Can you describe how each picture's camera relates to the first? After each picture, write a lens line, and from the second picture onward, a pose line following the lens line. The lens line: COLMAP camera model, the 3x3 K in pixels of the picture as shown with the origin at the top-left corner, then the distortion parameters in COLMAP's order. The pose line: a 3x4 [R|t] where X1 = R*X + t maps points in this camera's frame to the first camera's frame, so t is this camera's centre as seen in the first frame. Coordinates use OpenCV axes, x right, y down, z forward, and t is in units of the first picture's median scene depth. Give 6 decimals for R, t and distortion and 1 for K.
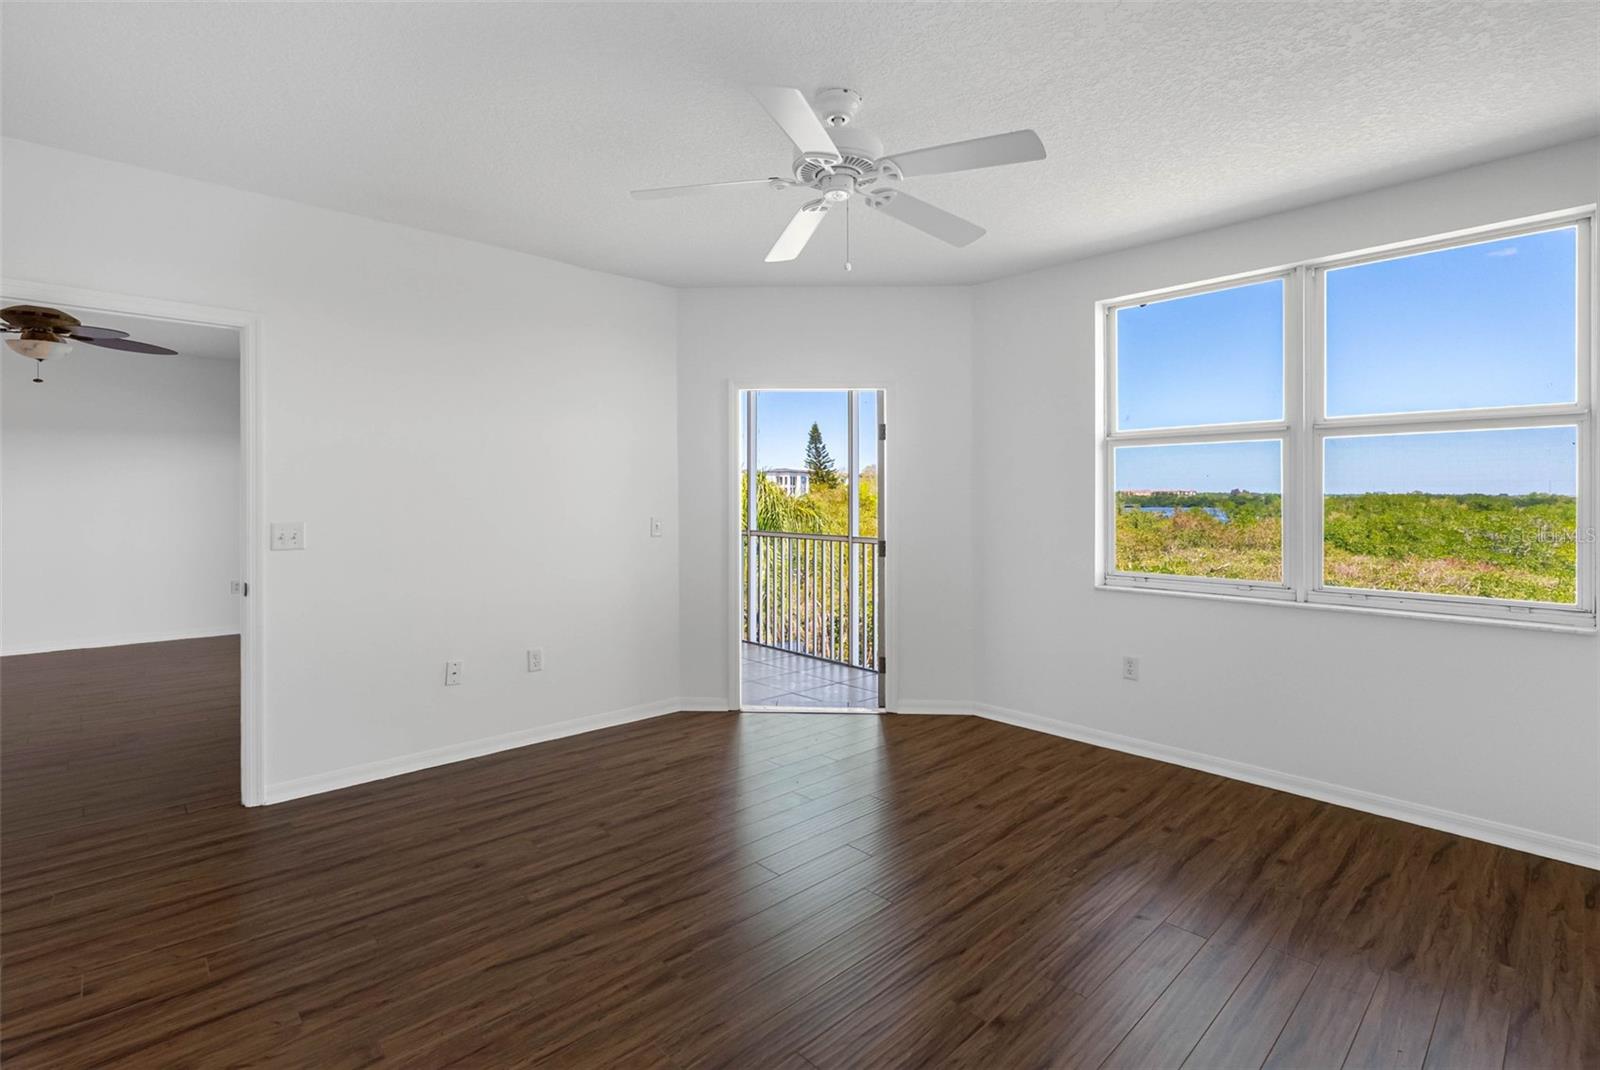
lens RADIAL K [[745.9, 0, 800.2], [0, 745.9, 500.9], [0, 0, 1]] dist [-0.000540, 0.001153]
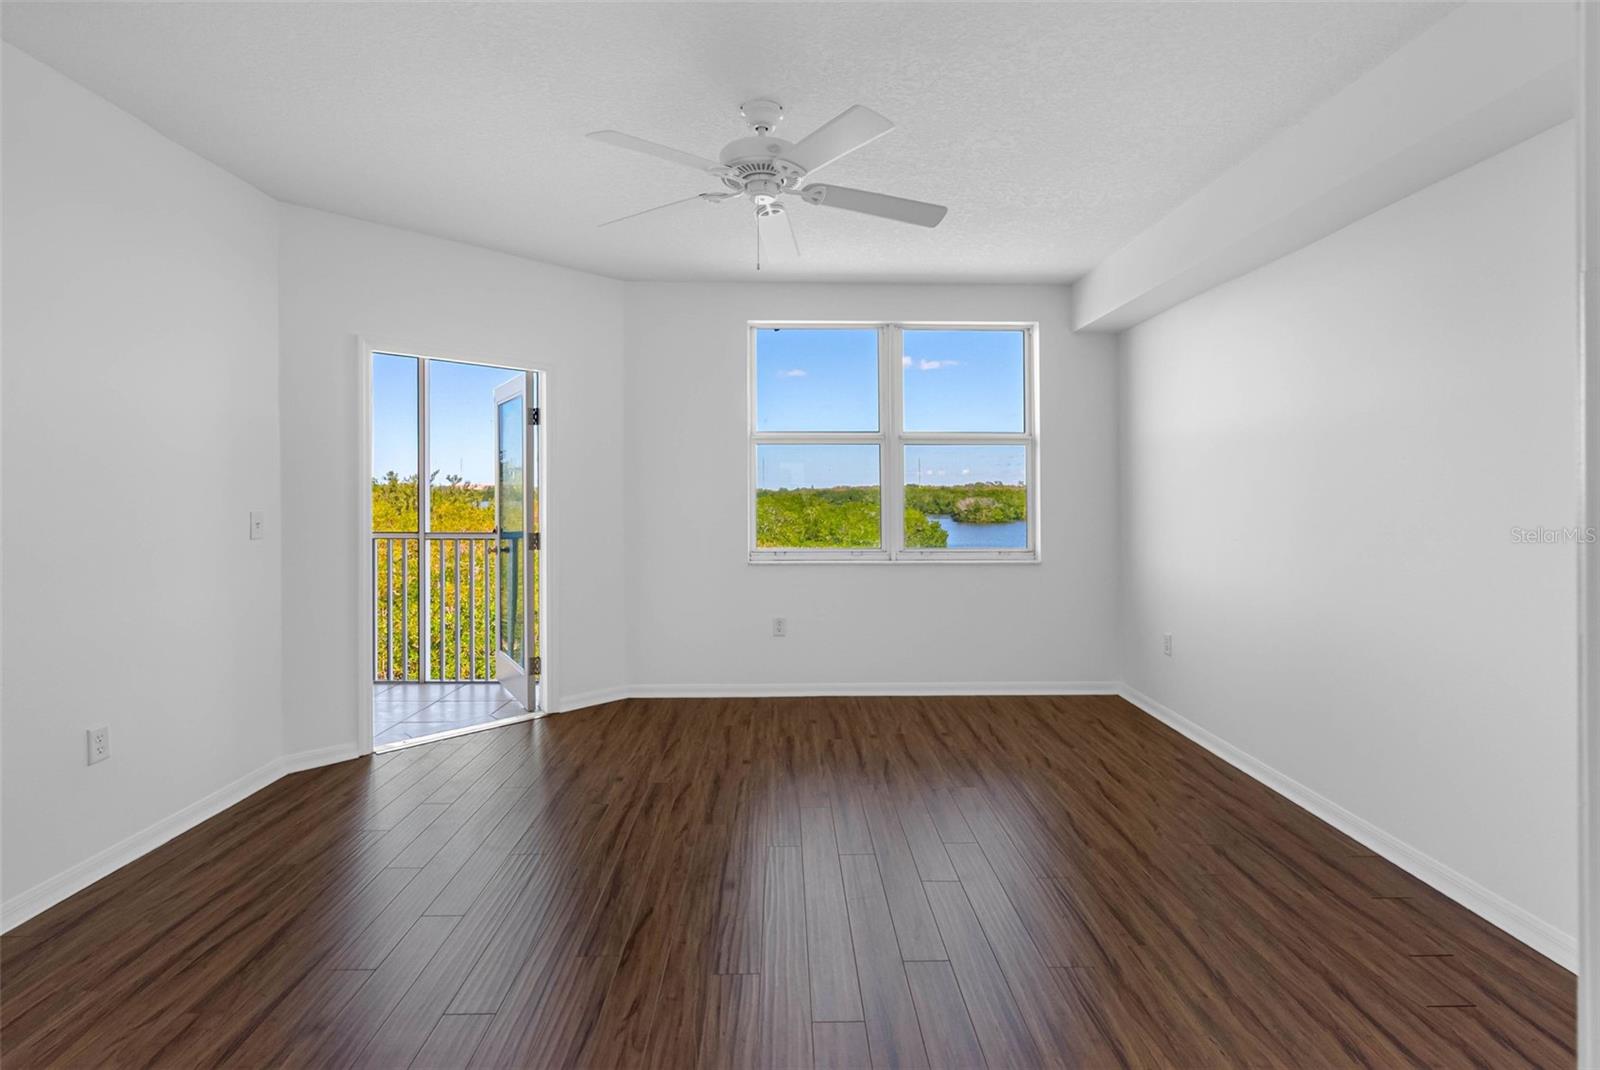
lens RADIAL K [[745.9, 0, 800.2], [0, 745.9, 500.9], [0, 0, 1]] dist [-0.000540, 0.001153]
pose [[0.670844, -0.007990, 0.741556, -0.446742], [0.001846, 0.999957, 0.009105, 0.006945], [-0.741597, -0.004739, 0.670829, 0.160598]]
